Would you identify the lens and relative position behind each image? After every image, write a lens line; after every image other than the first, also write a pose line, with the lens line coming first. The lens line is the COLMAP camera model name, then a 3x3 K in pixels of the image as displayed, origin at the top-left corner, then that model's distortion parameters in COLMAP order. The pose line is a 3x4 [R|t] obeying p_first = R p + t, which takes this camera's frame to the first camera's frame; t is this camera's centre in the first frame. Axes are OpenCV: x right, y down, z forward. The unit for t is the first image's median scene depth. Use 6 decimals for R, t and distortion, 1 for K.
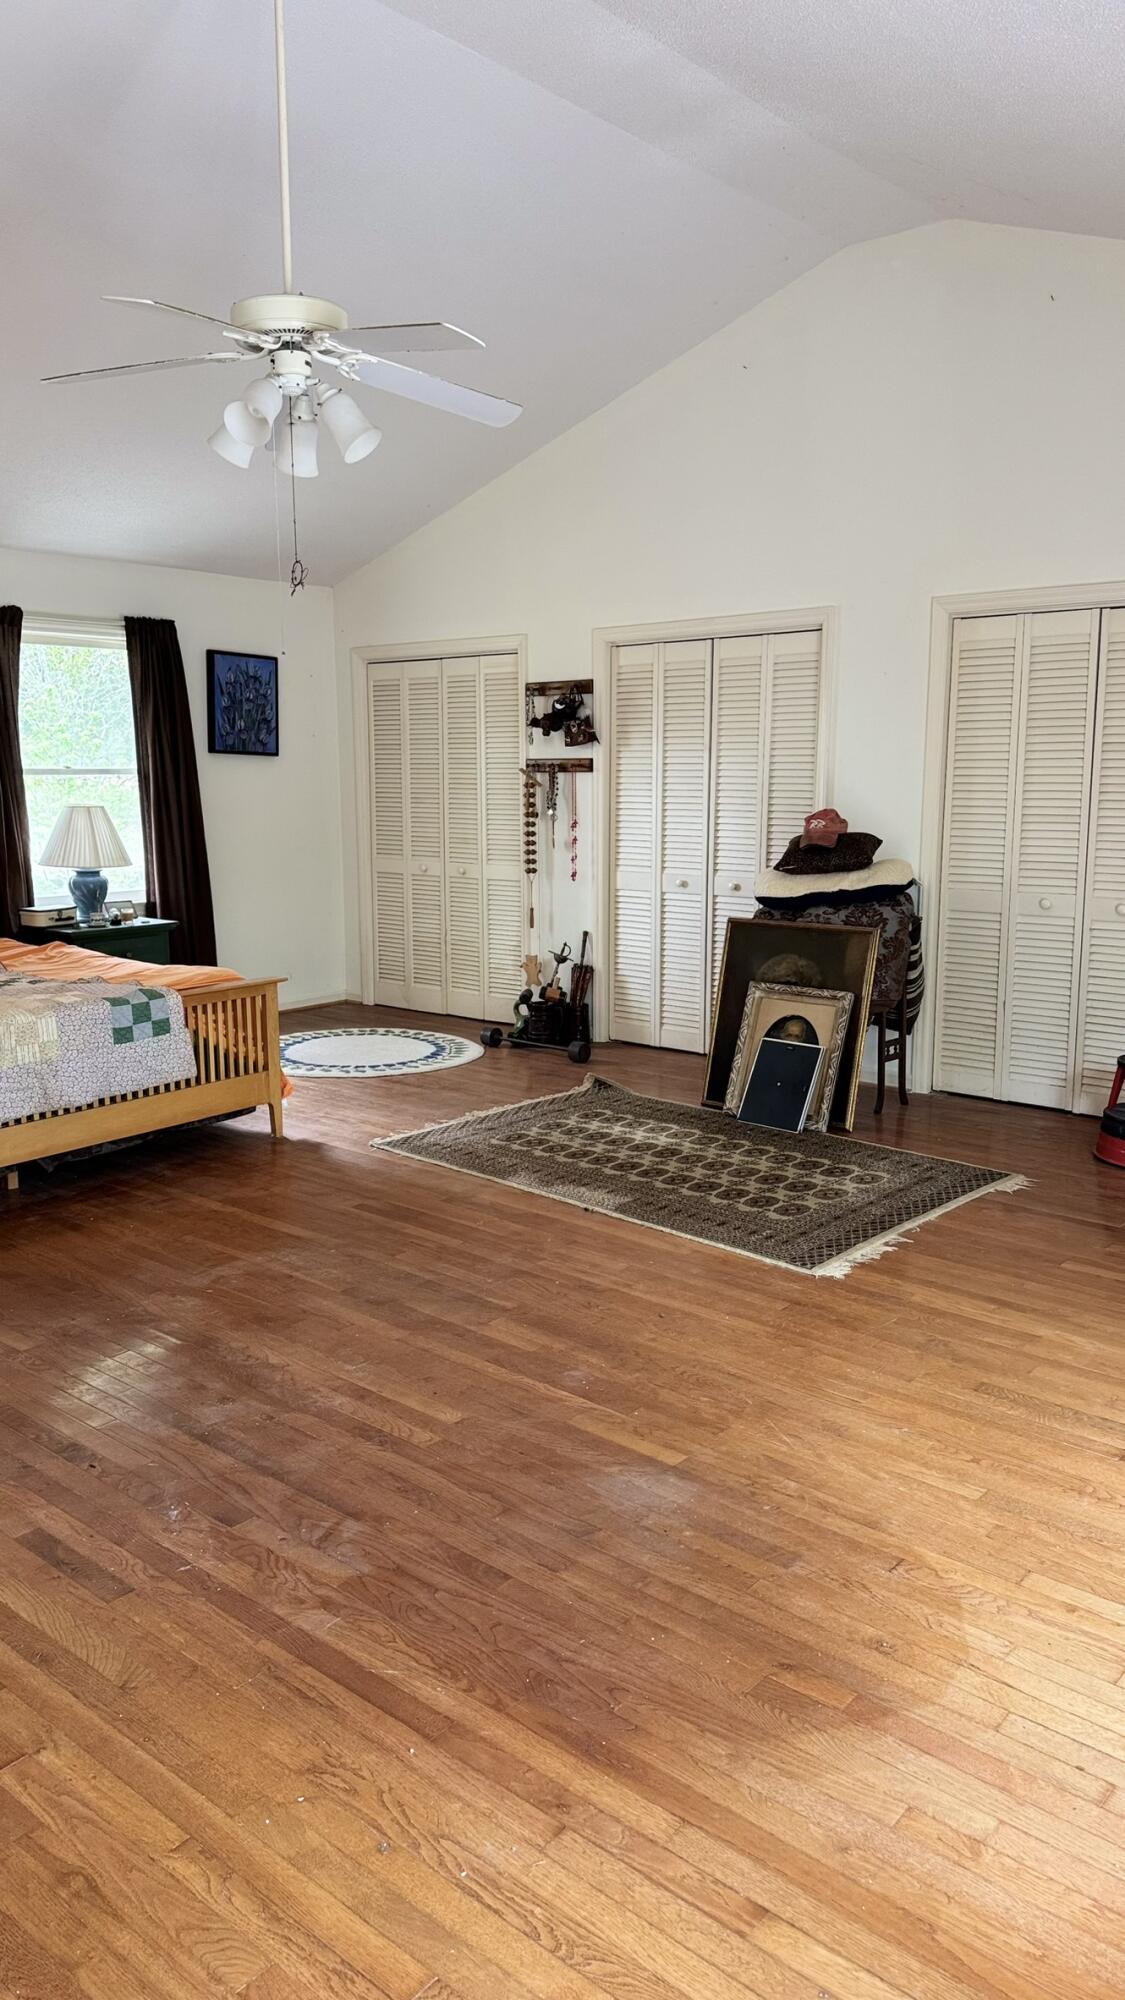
lens RADIAL K [[1414.6, 0, 576.9], [0, 1414.6, 1003.4], [0, 0, 1]] dist [0.050108, -0.008080]
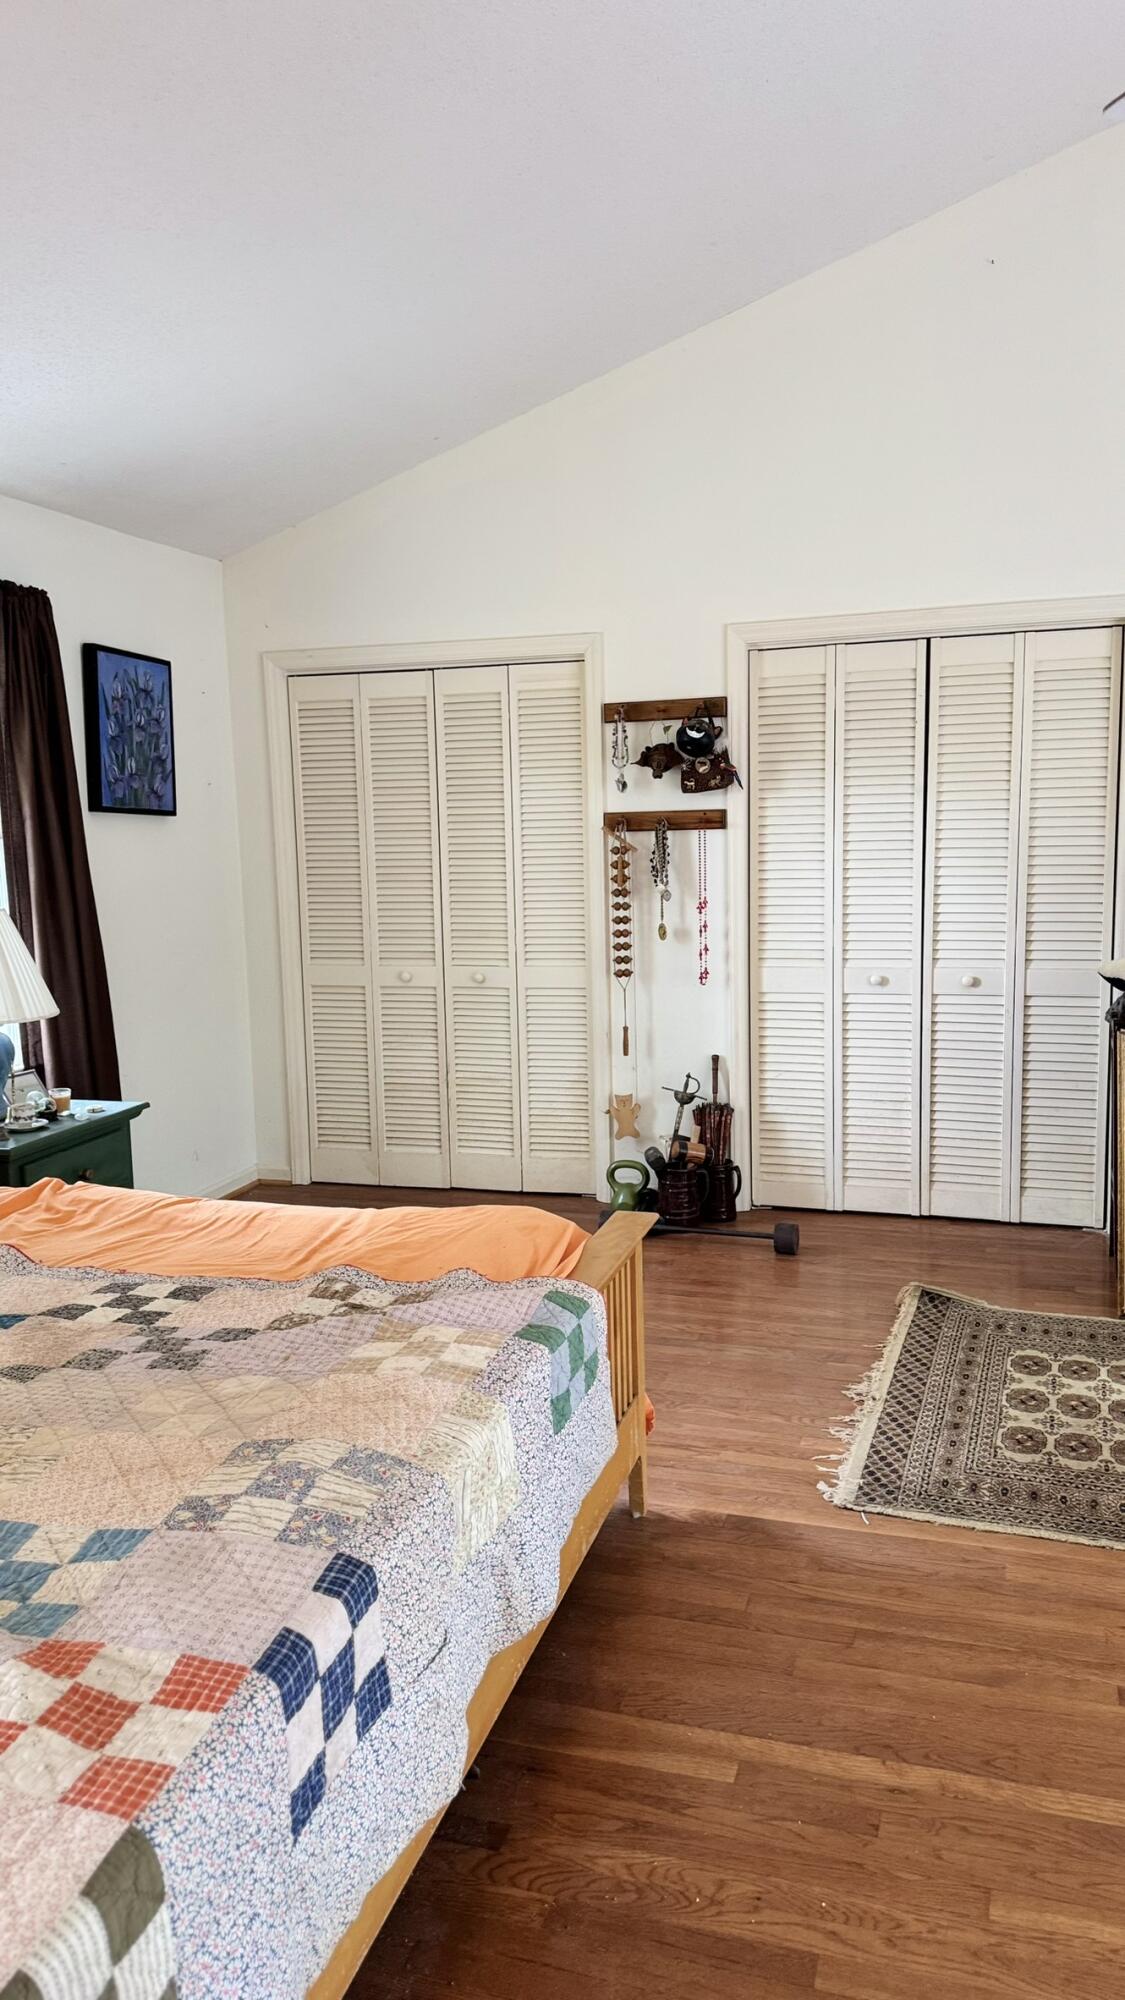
lens RADIAL K [[1414.6, 0, 551.8], [0, 1414.6, 994.0], [0, 0, 1]] dist [0.050108, -0.008080]
pose [[0.918592, -0.068099, 0.389295, -0.340942], [0.084507, 0.996105, -0.025157, -0.071189], [-0.386065, 0.056008, 0.920770, 0.391330]]
